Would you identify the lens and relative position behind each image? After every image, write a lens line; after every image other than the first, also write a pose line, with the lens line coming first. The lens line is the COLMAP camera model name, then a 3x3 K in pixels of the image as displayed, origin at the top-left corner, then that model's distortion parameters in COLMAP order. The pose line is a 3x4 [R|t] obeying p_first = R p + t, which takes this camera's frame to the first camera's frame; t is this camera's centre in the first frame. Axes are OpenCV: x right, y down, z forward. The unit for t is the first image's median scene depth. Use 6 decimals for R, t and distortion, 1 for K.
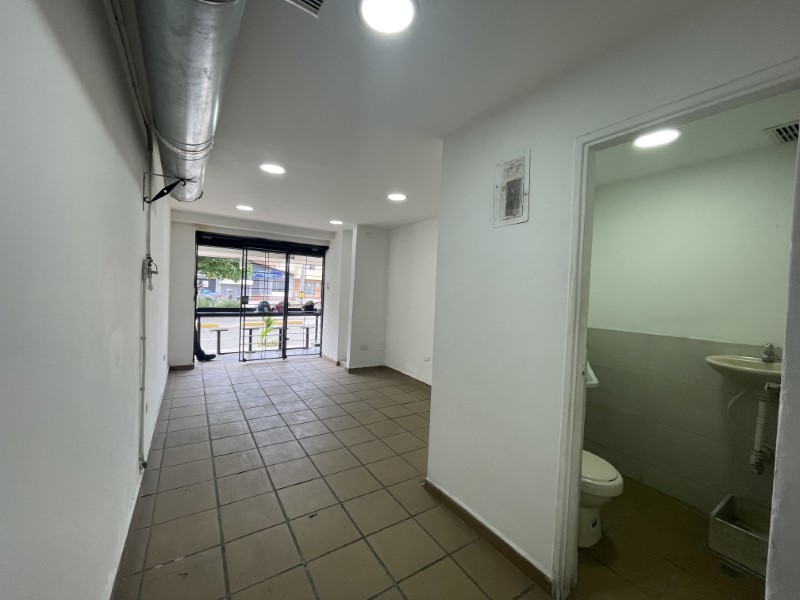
lens RADIAL K [[319.1, 0, 397.7], [0, 319.1, 299.4], [0, 0, 1]] dist [-0.009973, 0.000419]
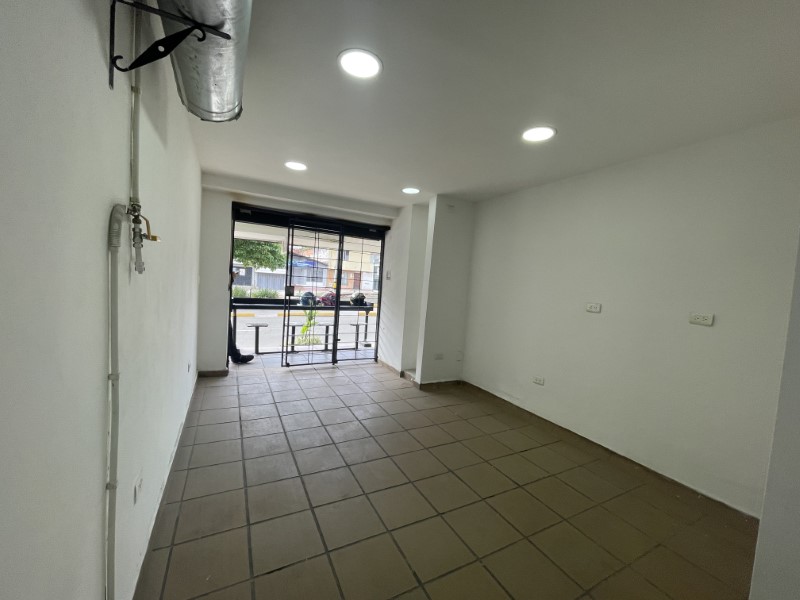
lens RADIAL K [[319.1, 0, 397.7], [0, 319.1, 299.4], [0, 0, 1]] dist [-0.009973, 0.000419]
pose [[0.995638, 0.028461, -0.088850, -0.142166], [-0.026299, 0.999331, 0.025410, -0.004139], [0.089513, -0.022962, 0.995721, 0.232878]]
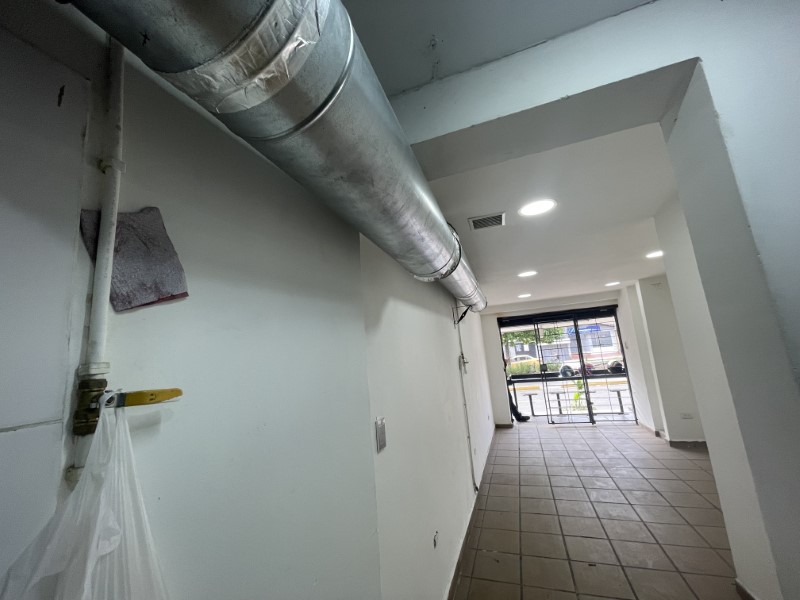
lens RADIAL K [[319.1, 0, 397.7], [0, 319.1, 299.4], [0, 0, 1]] dist [-0.009973, 0.000419]
pose [[0.588604, -0.232075, -0.774394, 0.164430], [0.088358, 0.970638, -0.223727, -0.027807], [0.803578, 0.063262, 0.591827, -0.123576]]
